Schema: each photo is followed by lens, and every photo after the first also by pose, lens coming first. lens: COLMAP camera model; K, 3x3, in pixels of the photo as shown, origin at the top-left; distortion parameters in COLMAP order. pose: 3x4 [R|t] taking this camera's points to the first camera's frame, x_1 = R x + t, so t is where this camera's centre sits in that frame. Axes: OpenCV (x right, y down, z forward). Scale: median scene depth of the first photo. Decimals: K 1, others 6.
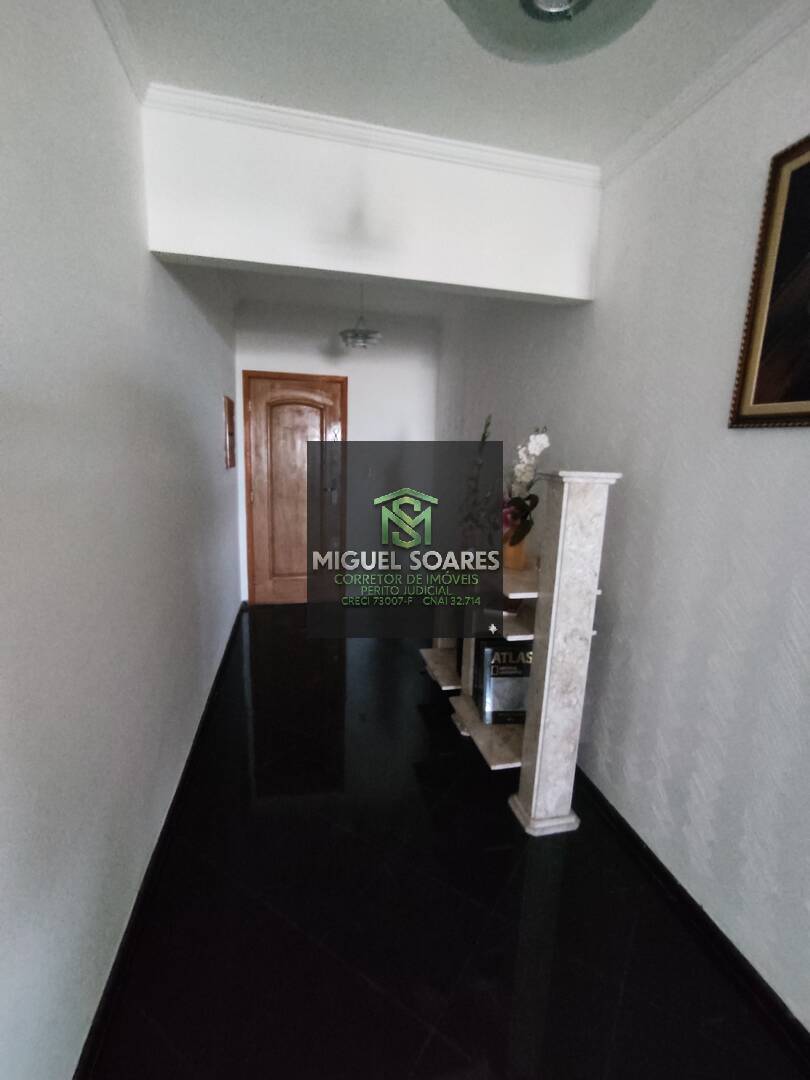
lens RADIAL K [[497.5, 0, 406.2], [0, 497.5, 546.7], [0, 0, 1]] dist [0.000541, 0.000237]
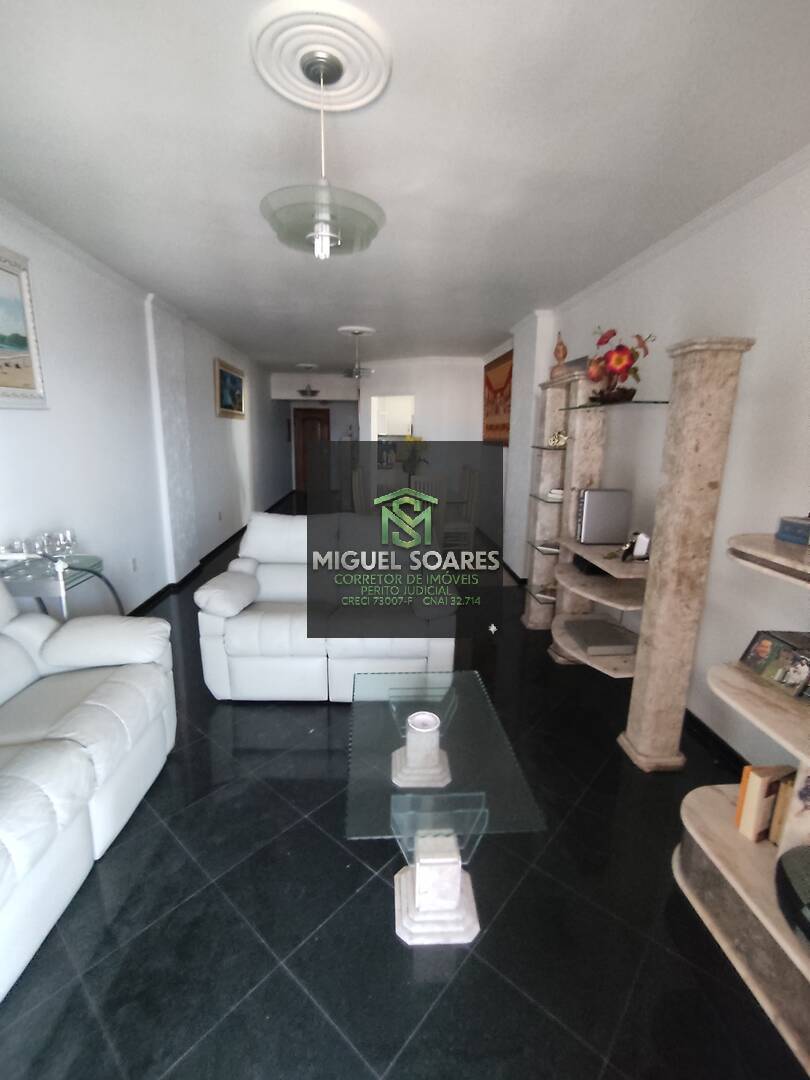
lens RADIAL K [[497.5, 0, 406.2], [0, 497.5, 546.7], [0, 0, 1]] dist [0.000541, 0.000237]
pose [[0.991009, 0.011352, -0.133313, 0.692367], [-0.009020, 0.999796, 0.018079, 0.377470], [0.133491, -0.016714, 0.990909, -1.732597]]
